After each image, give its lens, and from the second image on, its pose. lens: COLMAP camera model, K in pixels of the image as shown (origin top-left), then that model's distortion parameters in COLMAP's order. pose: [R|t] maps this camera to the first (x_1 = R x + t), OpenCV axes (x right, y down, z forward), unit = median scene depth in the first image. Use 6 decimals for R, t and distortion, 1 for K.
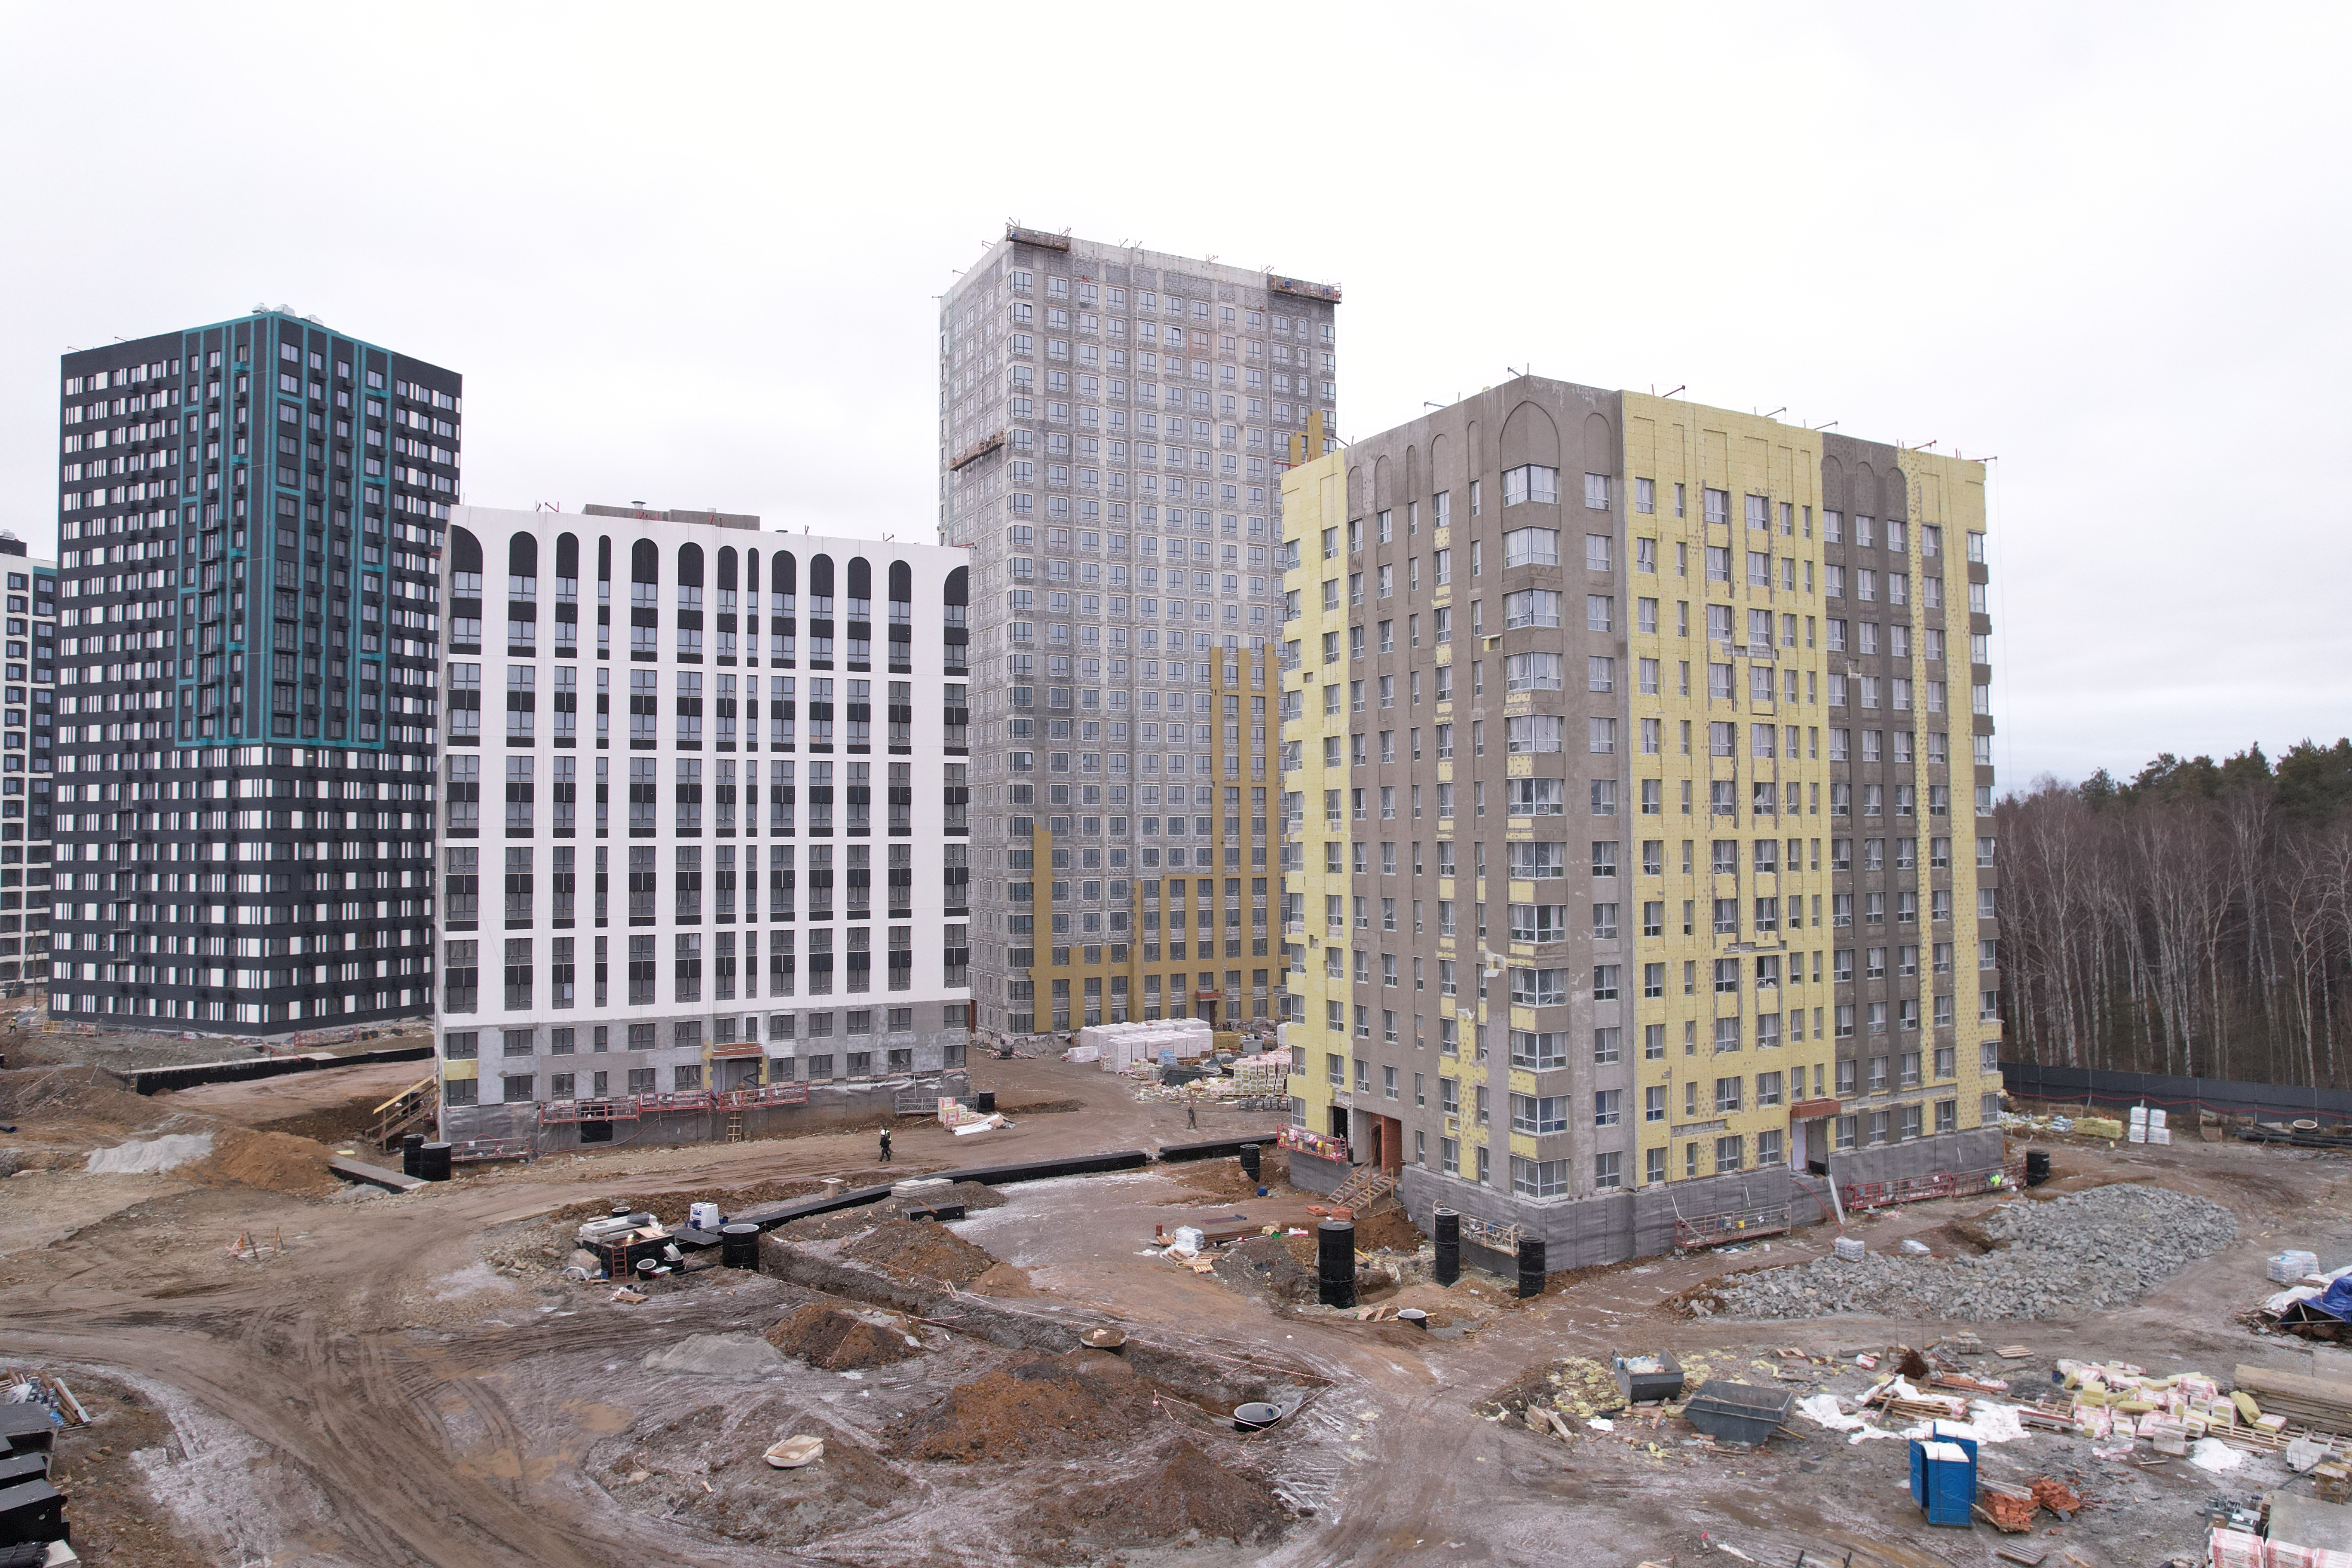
lens RADIAL K [[1510.9, 0, 1178.4], [0, 1510.9, 785.9], [0, 0, 1]] dist [-0.069662, 0.059730]
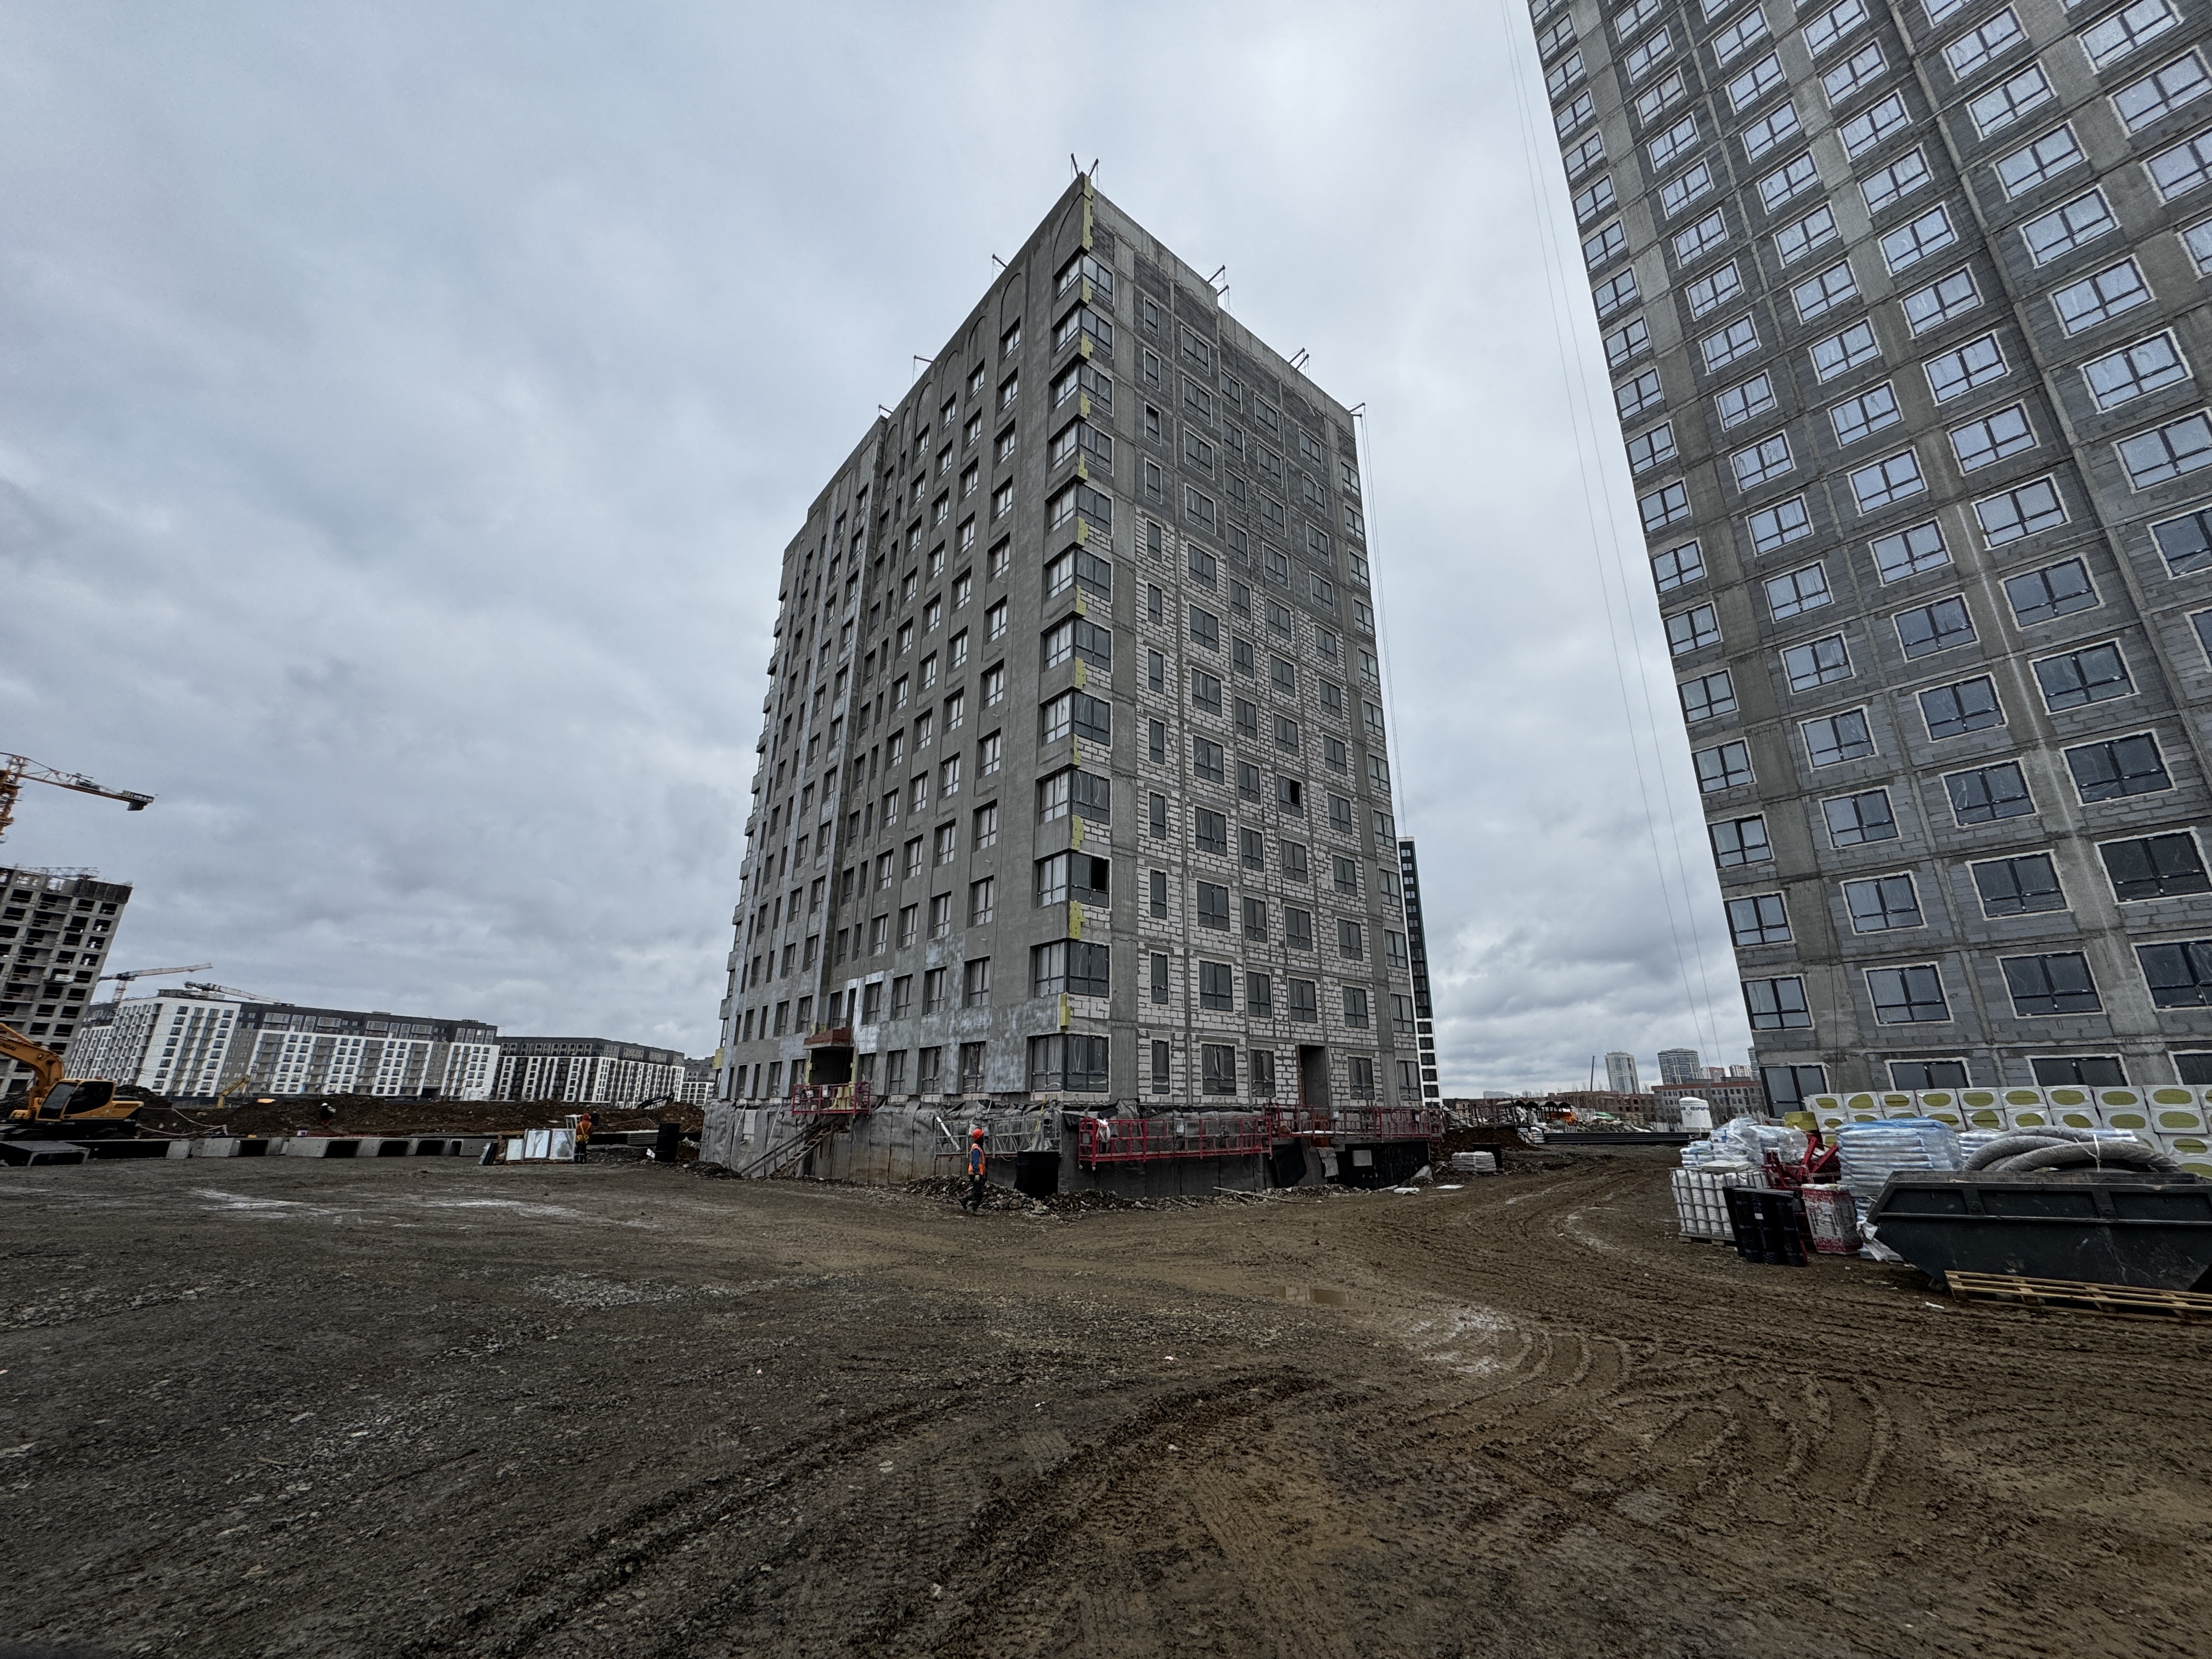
lens RADIAL K [[871.7, 0, 1105.5], [0, 871.7, 830.4], [0, 0, 1]] dist [-0.002871, 0.000135]
pose [[0.196588, -0.293129, -0.935643, 0.104835], [0.028036, 0.955555, -0.293476, 0.187703], [0.980085, 0.031462, 0.196069, 0.956302]]
